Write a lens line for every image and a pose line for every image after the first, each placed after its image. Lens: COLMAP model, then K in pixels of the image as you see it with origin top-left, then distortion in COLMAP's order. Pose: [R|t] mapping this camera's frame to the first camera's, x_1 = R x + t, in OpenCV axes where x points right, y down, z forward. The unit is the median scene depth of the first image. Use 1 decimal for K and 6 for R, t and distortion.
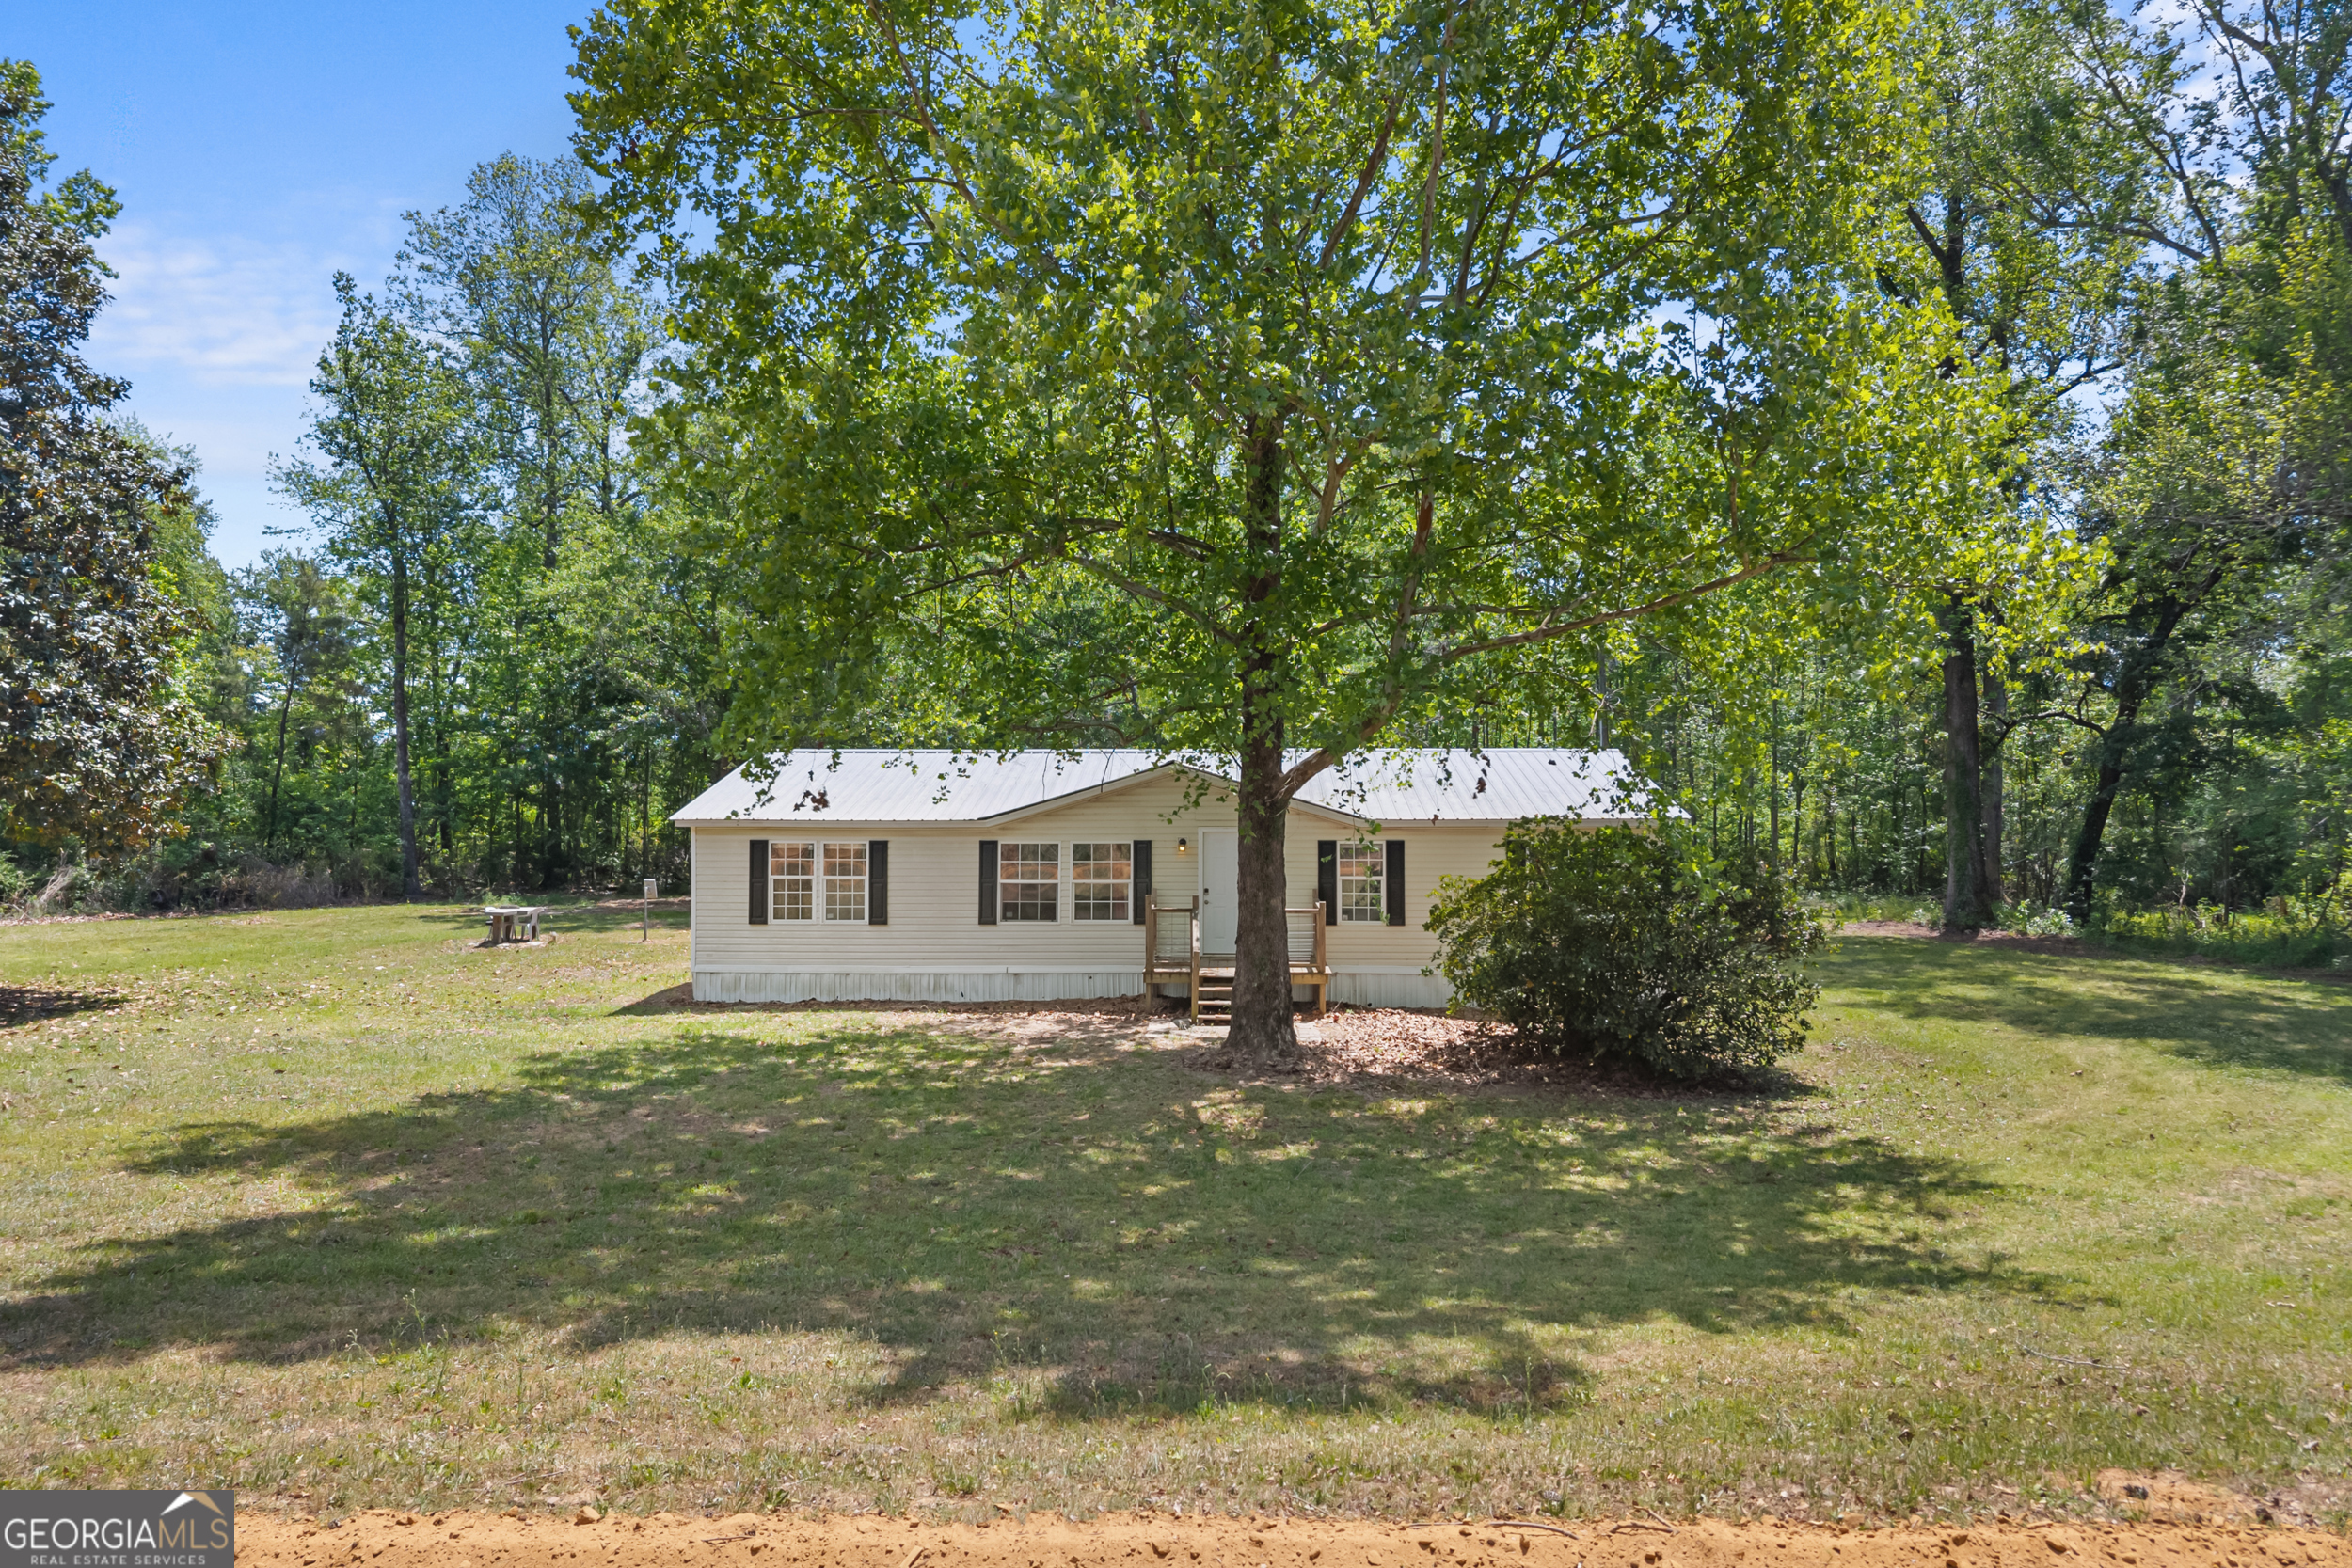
lens RADIAL K [[1518.1, 0, 1243.6], [0, 1518.1, 780.2], [0, 0, 1]] dist [-0.002828, -0.000288]
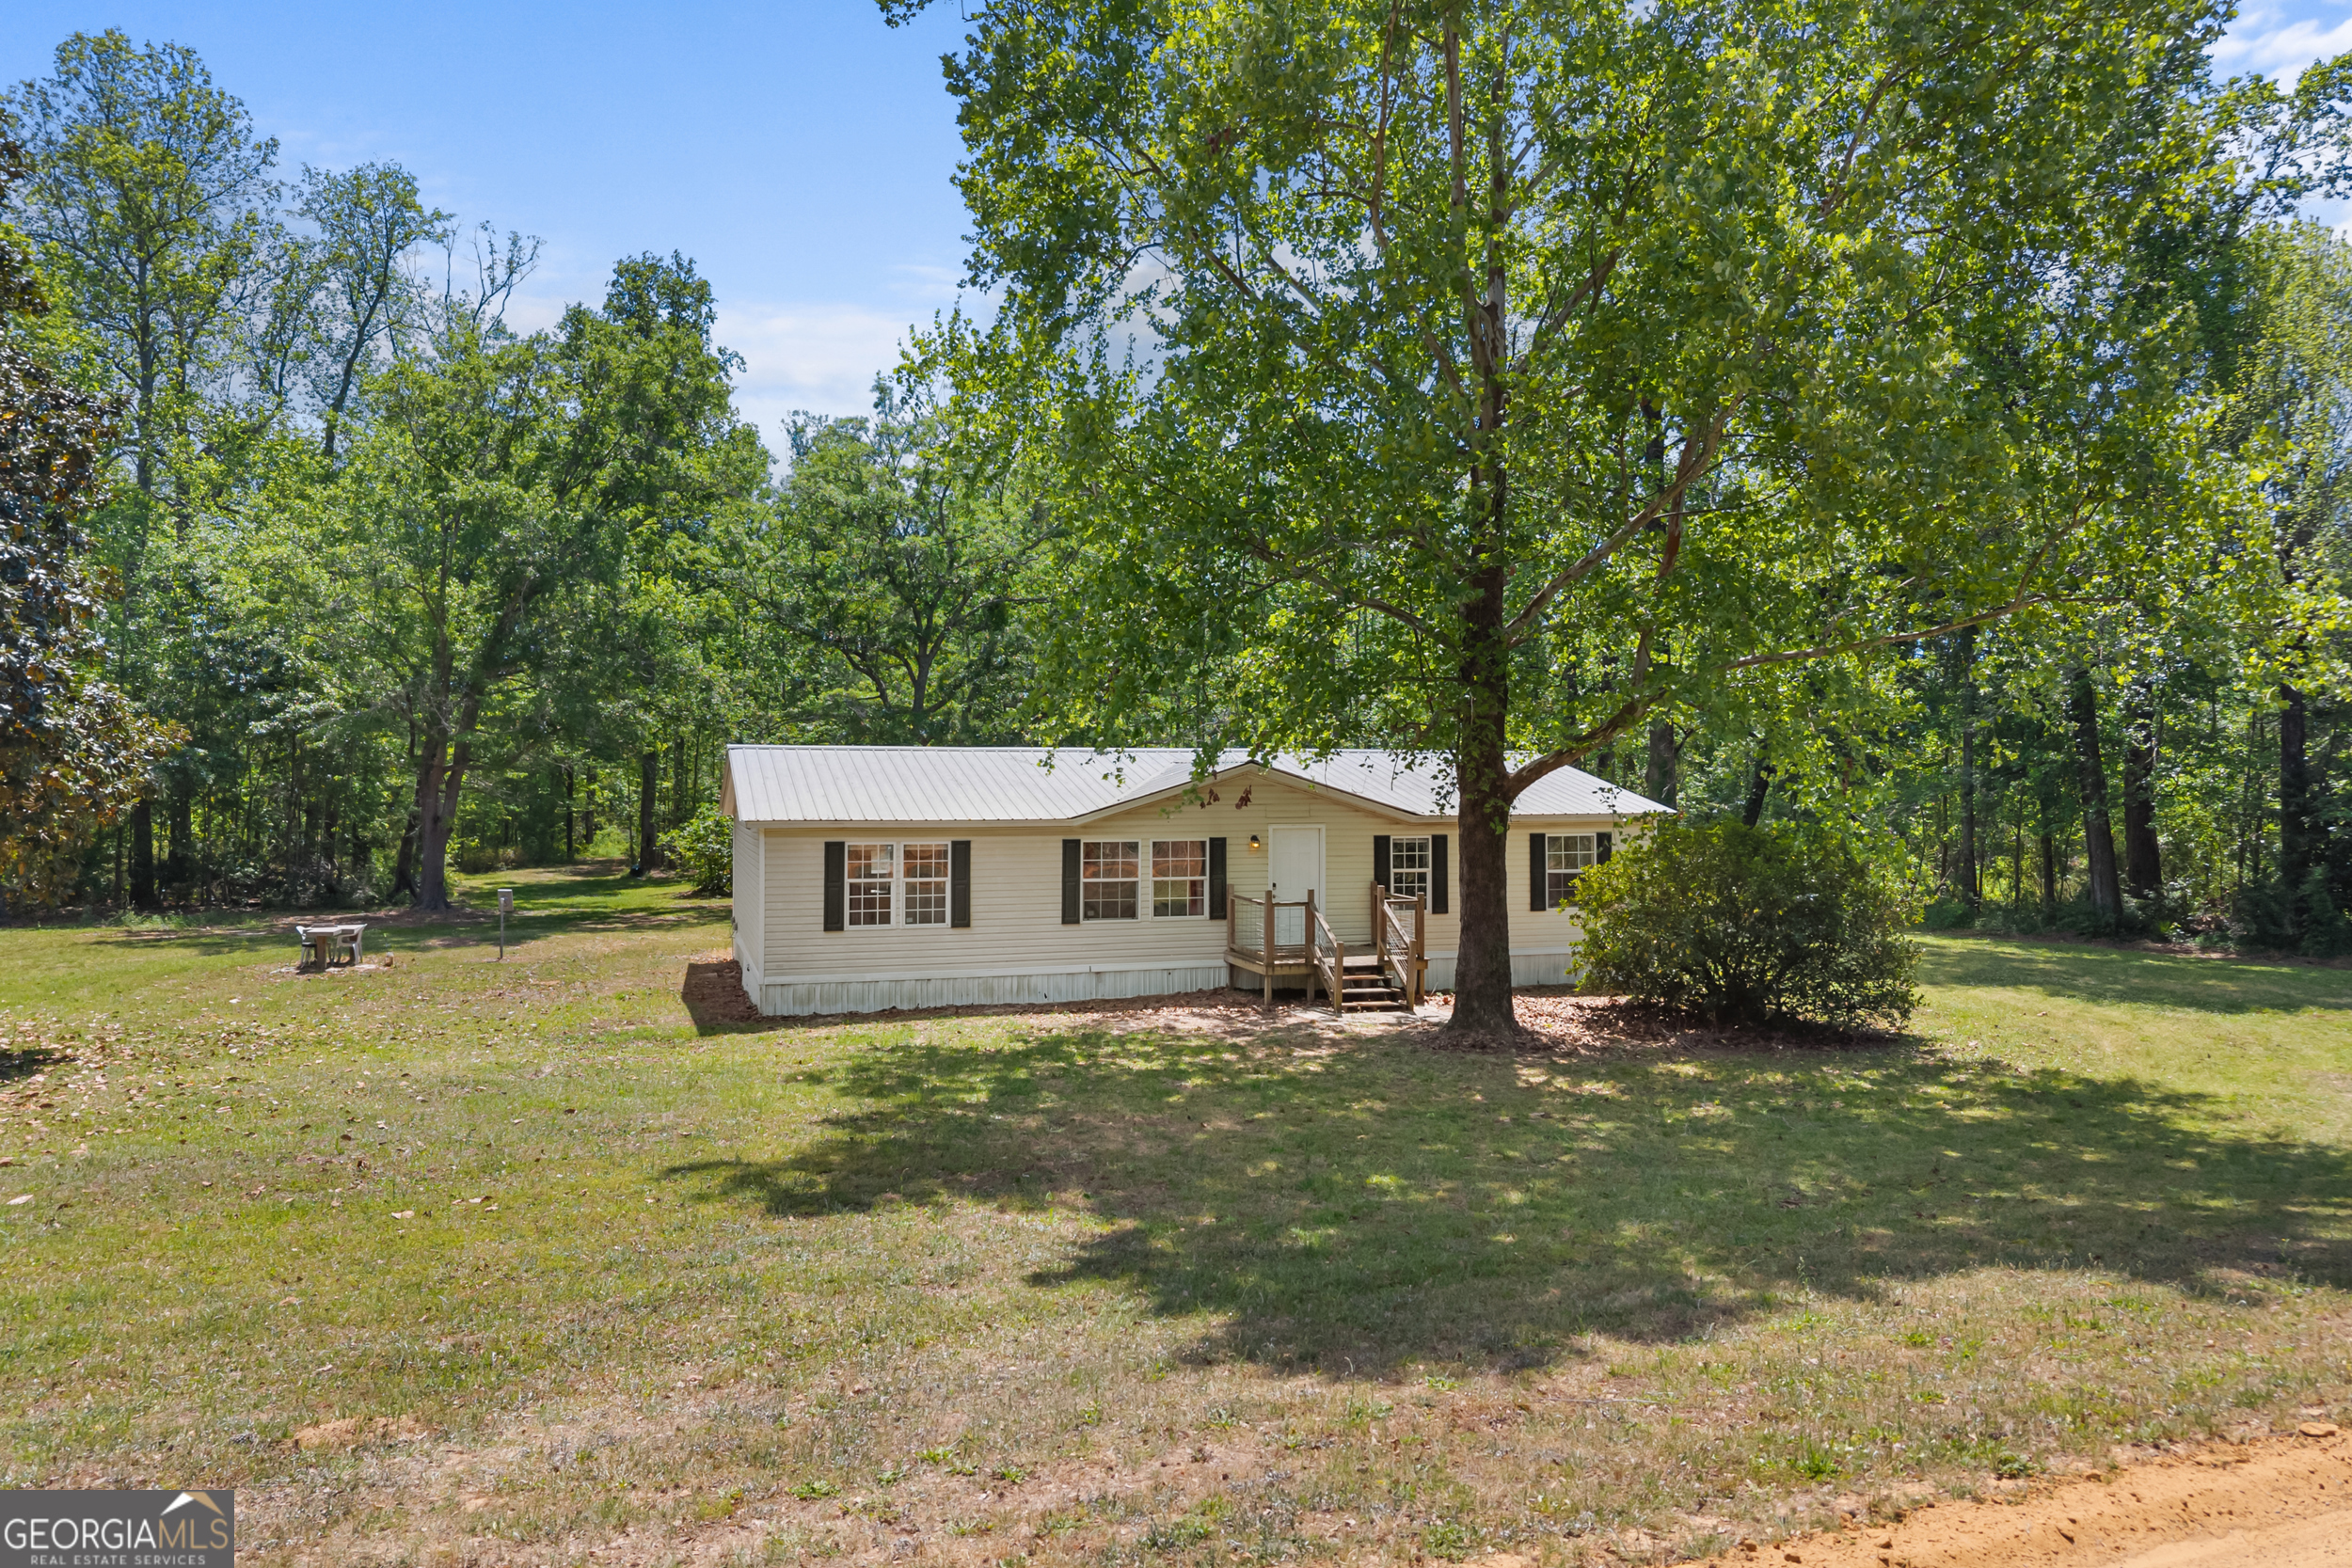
lens RADIAL K [[1518.1, 0, 1243.6], [0, 1518.1, 780.2], [0, 0, 1]] dist [-0.002828, -0.000288]
pose [[0.946546, 0.000144, 0.322569, -0.381653], [-0.000220, 1.000000, 0.000199, 0.001049], [-0.322569, -0.000259, 0.946546, 0.026905]]
